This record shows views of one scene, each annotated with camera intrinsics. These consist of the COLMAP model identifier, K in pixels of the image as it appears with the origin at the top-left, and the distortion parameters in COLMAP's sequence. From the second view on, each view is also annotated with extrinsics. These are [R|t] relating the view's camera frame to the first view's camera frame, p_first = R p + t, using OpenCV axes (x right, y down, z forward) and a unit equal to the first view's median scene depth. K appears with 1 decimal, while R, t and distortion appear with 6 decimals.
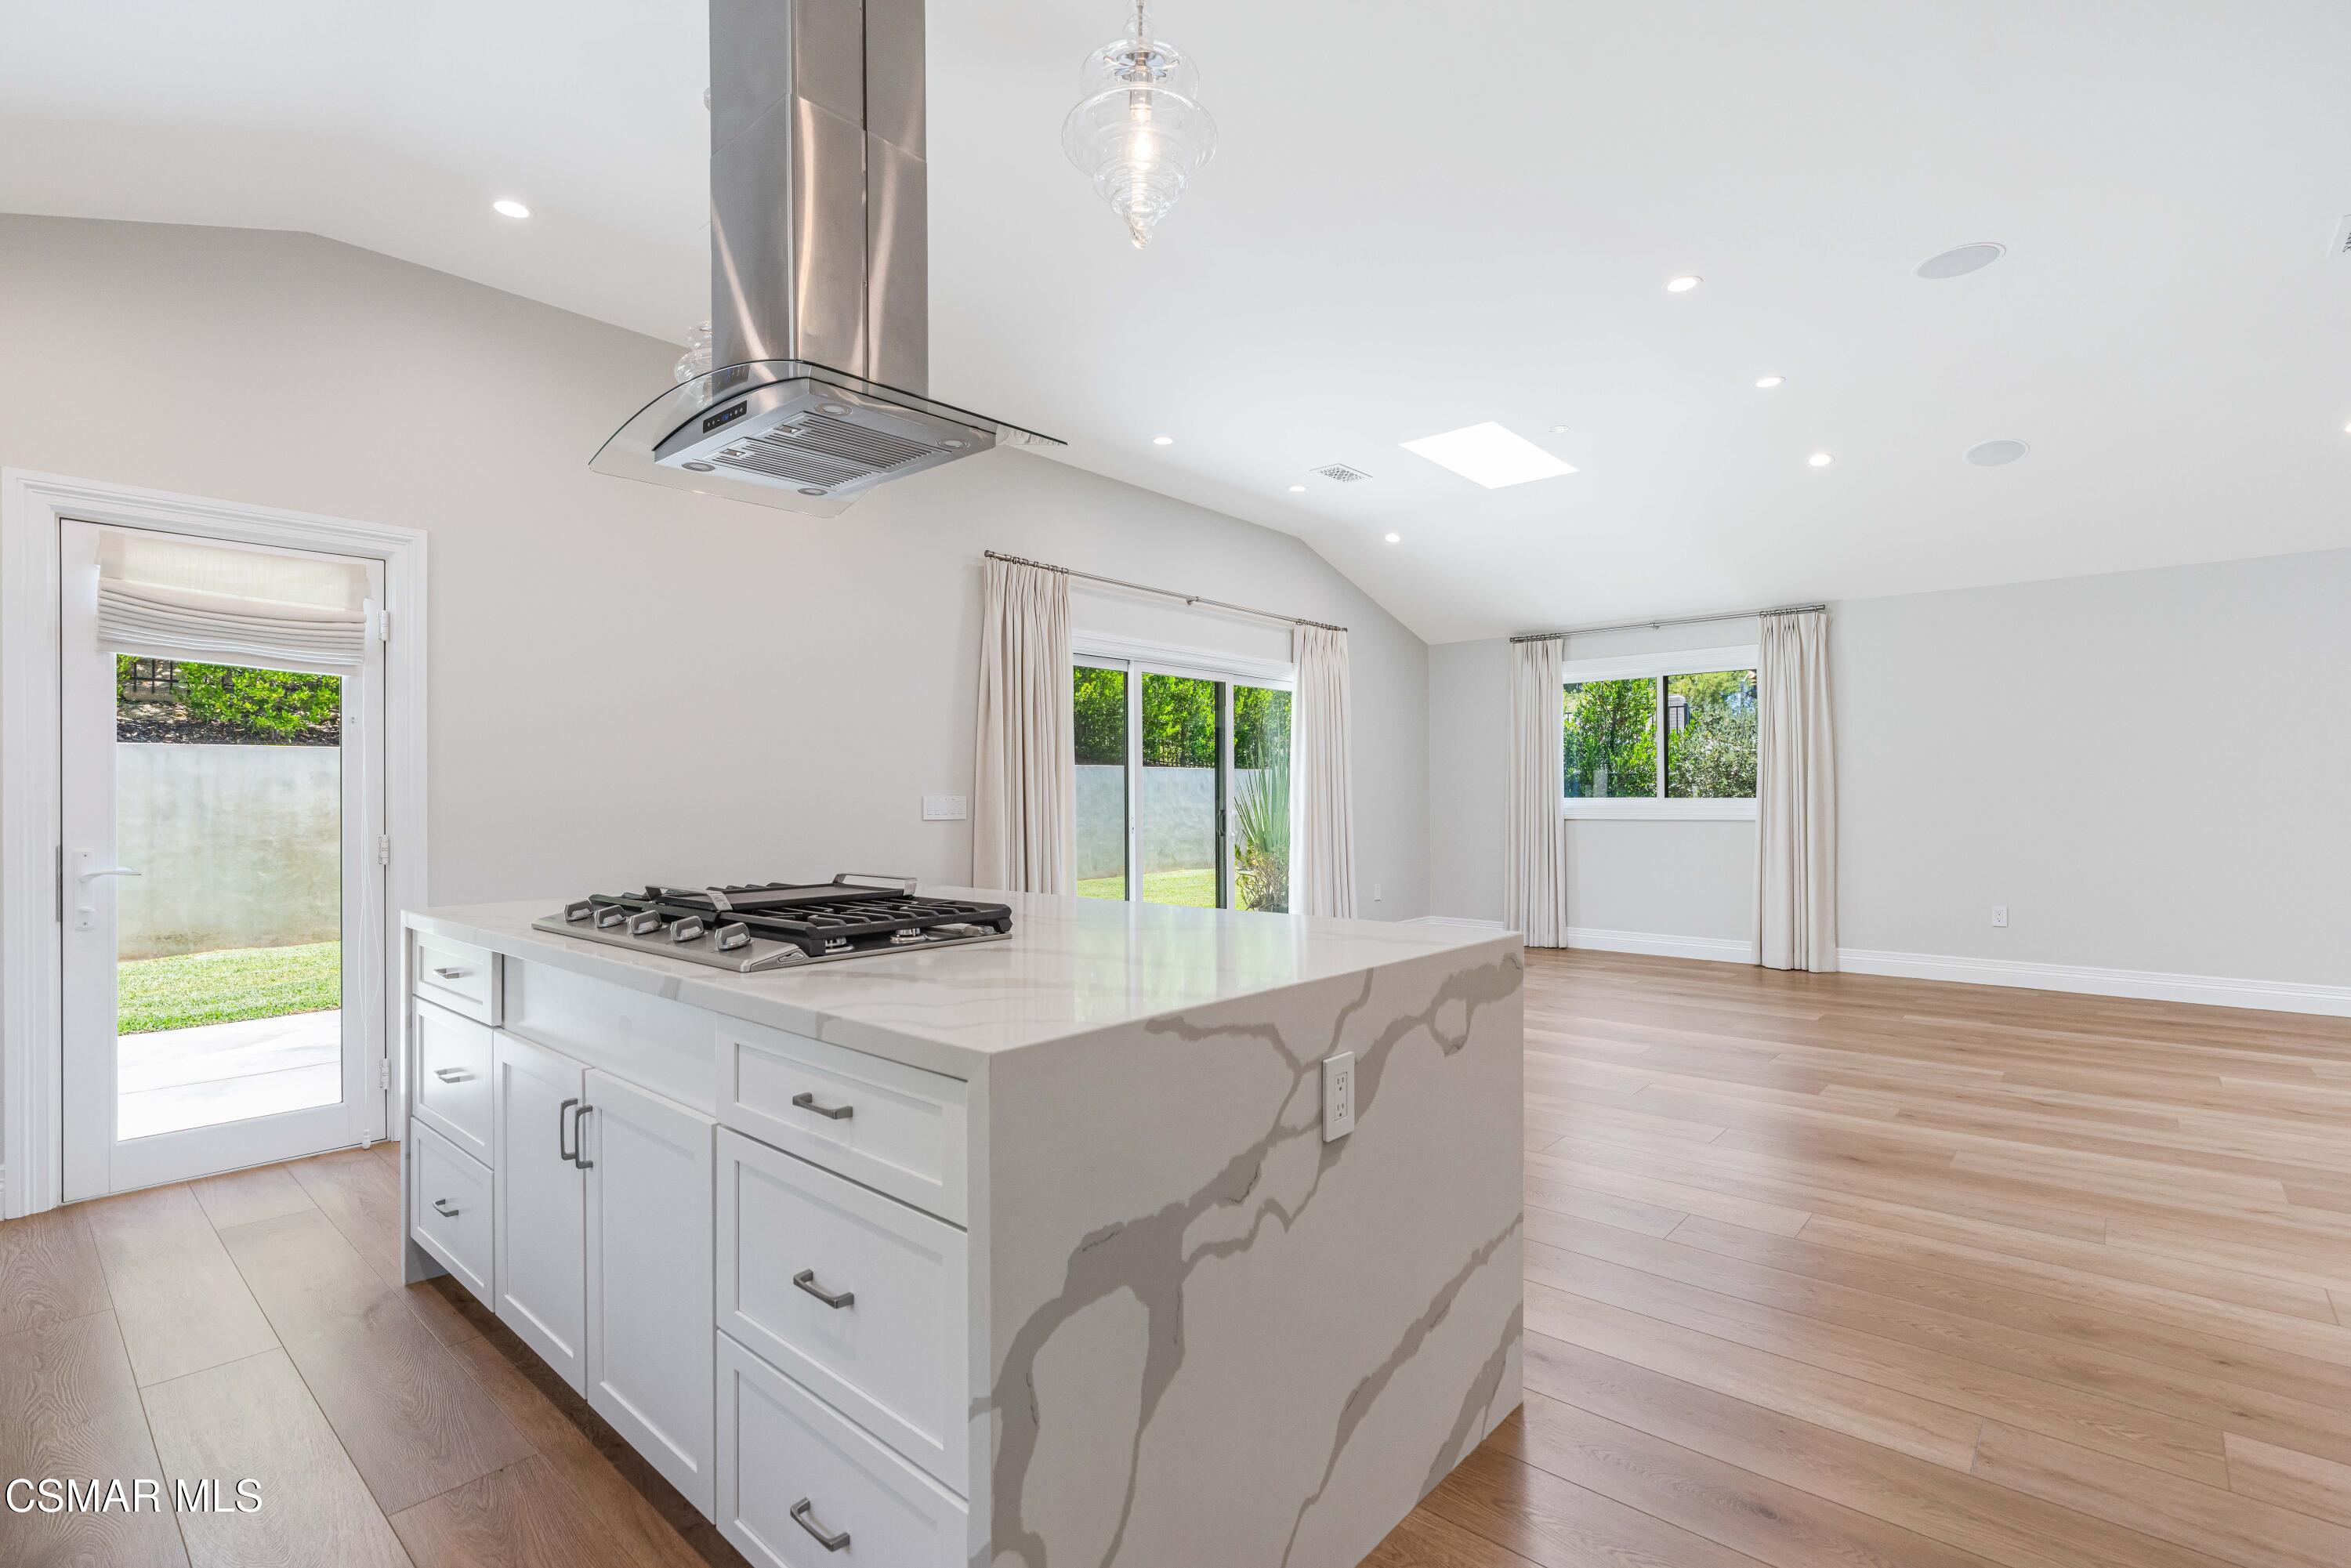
lens RADIAL K [[1084.5, 0, 1176.6], [0, 1084.5, 798.6], [0, 0, 1]] dist [-0.002130, 0.001133]
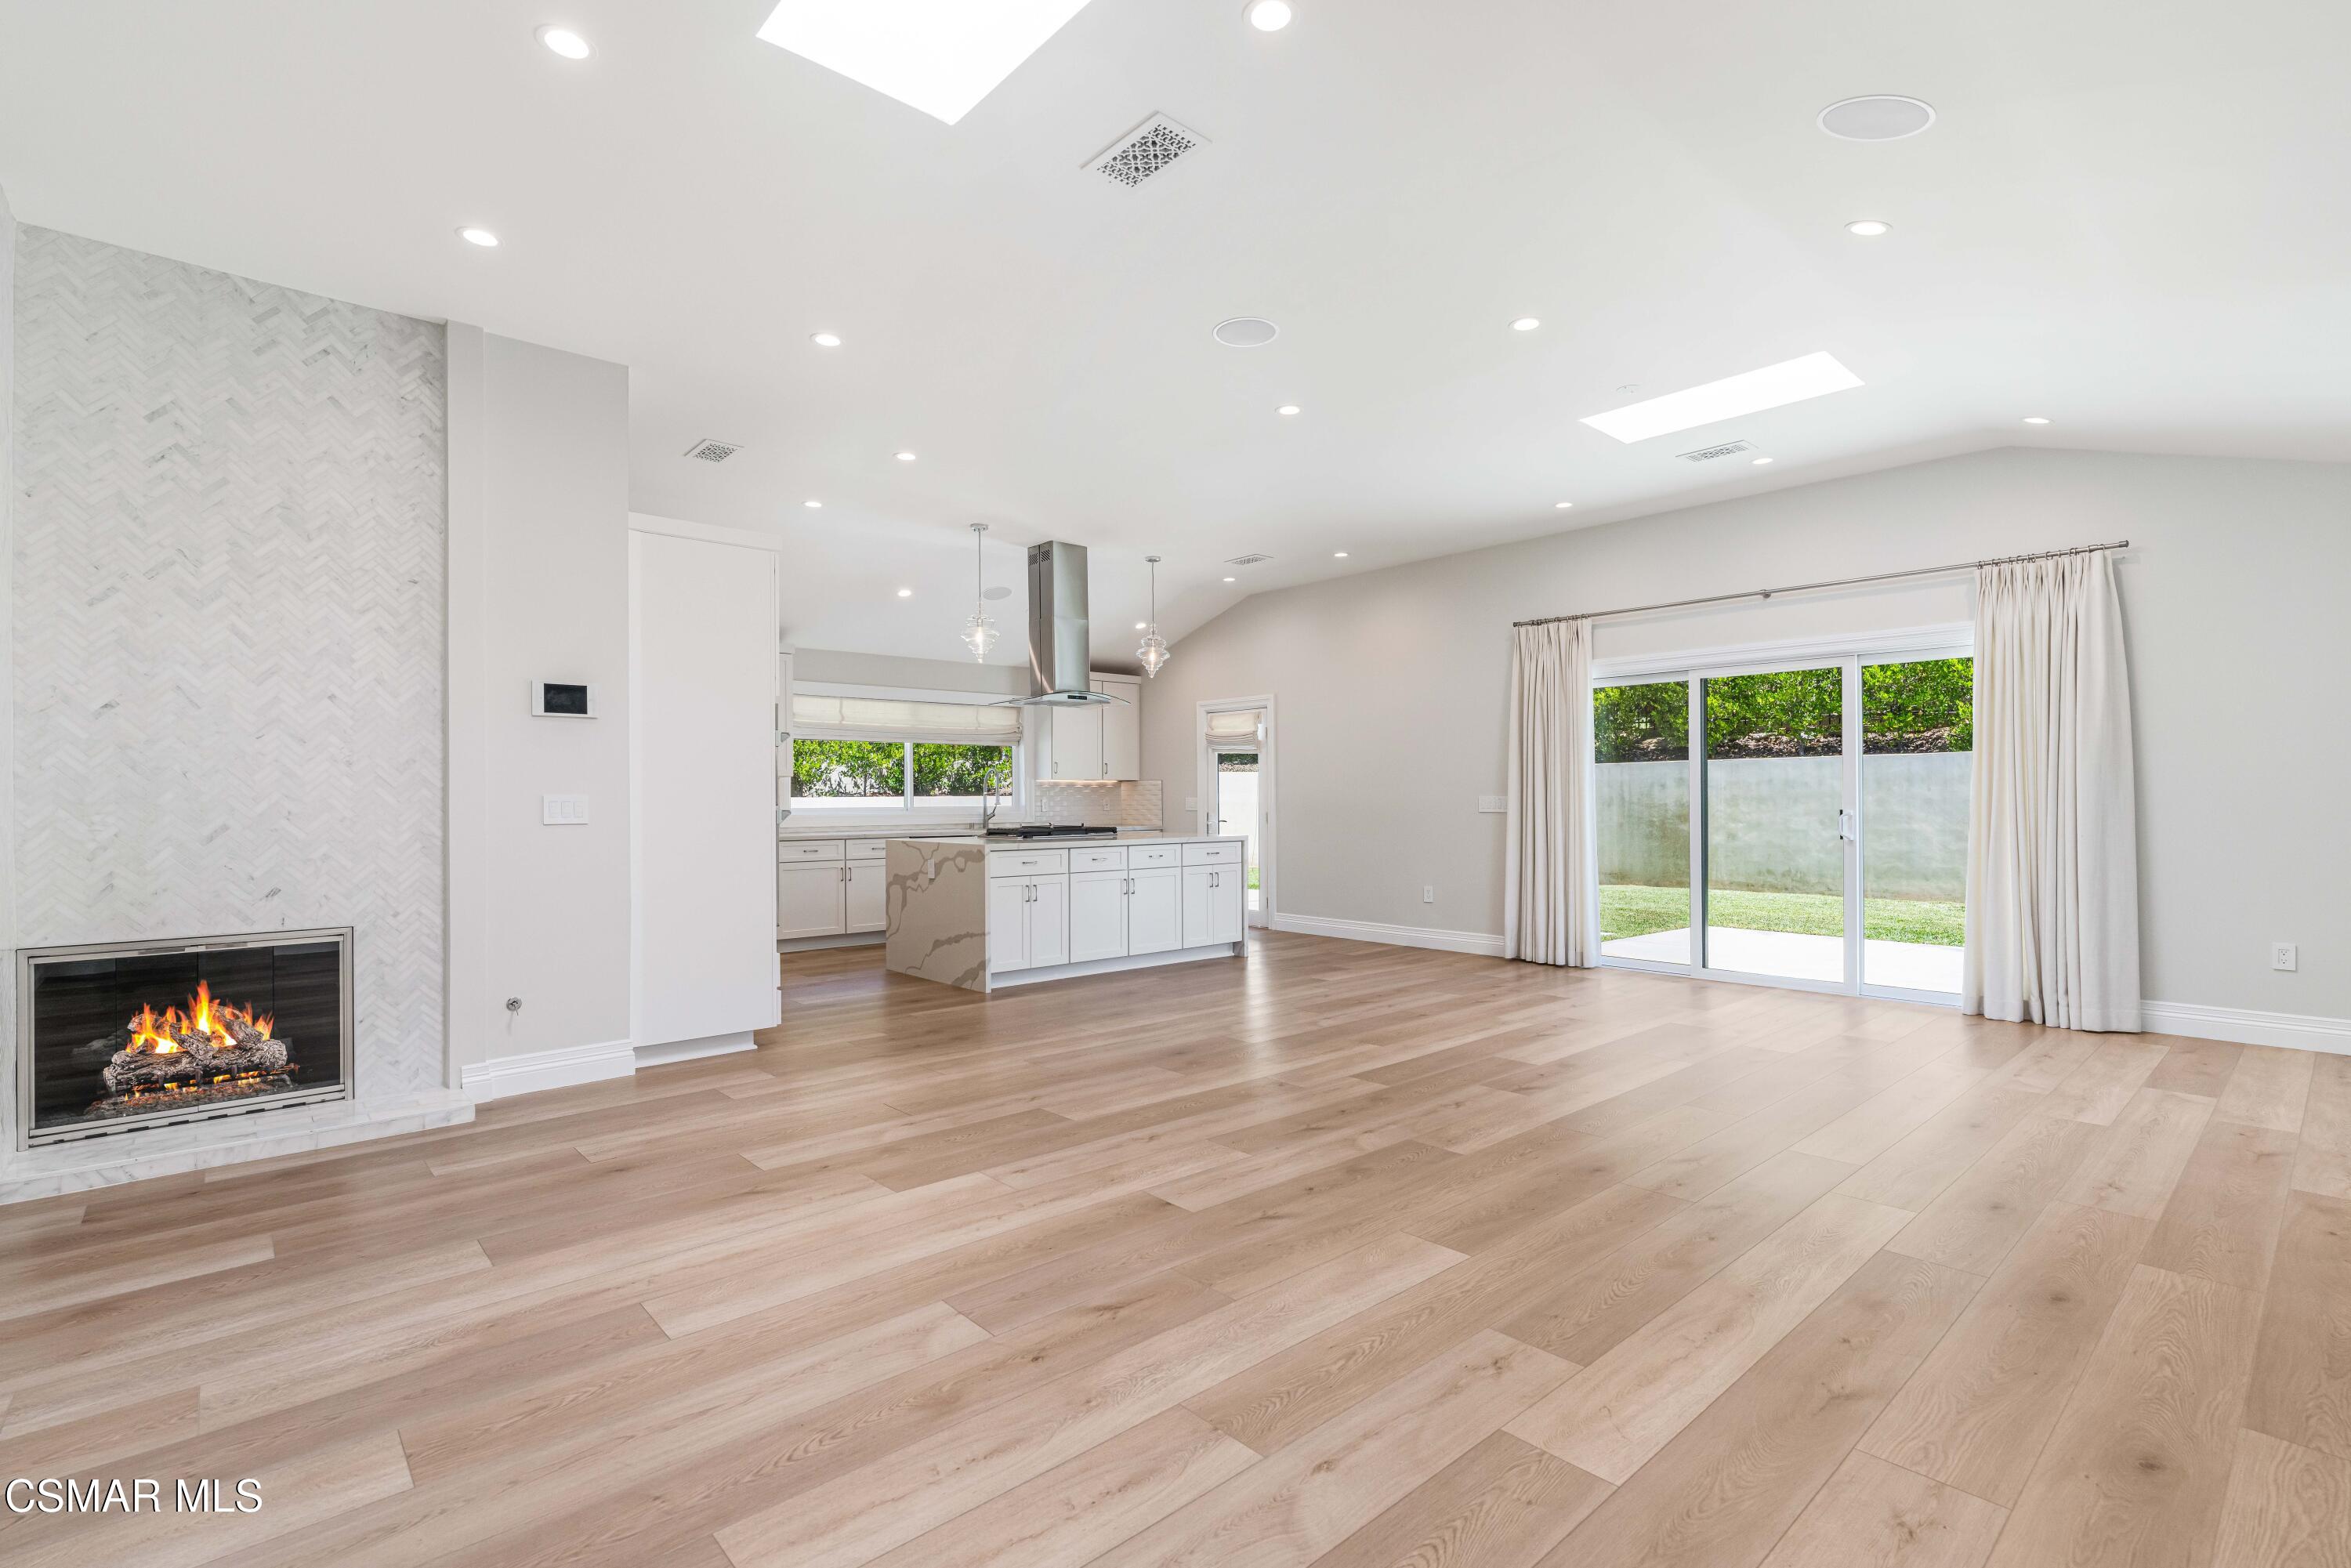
lens RADIAL K [[1079.4, 0, 1173.3], [0, 1079.4, 790.1], [0, 0, 1]] dist [-0.005361, 0.000961]
pose [[-0.116125, -0.003751, -0.993227, 2.700381], [0.005695, 0.999974, -0.004443, -0.013448], [0.993218, -0.006172, -0.116101, 1.530325]]
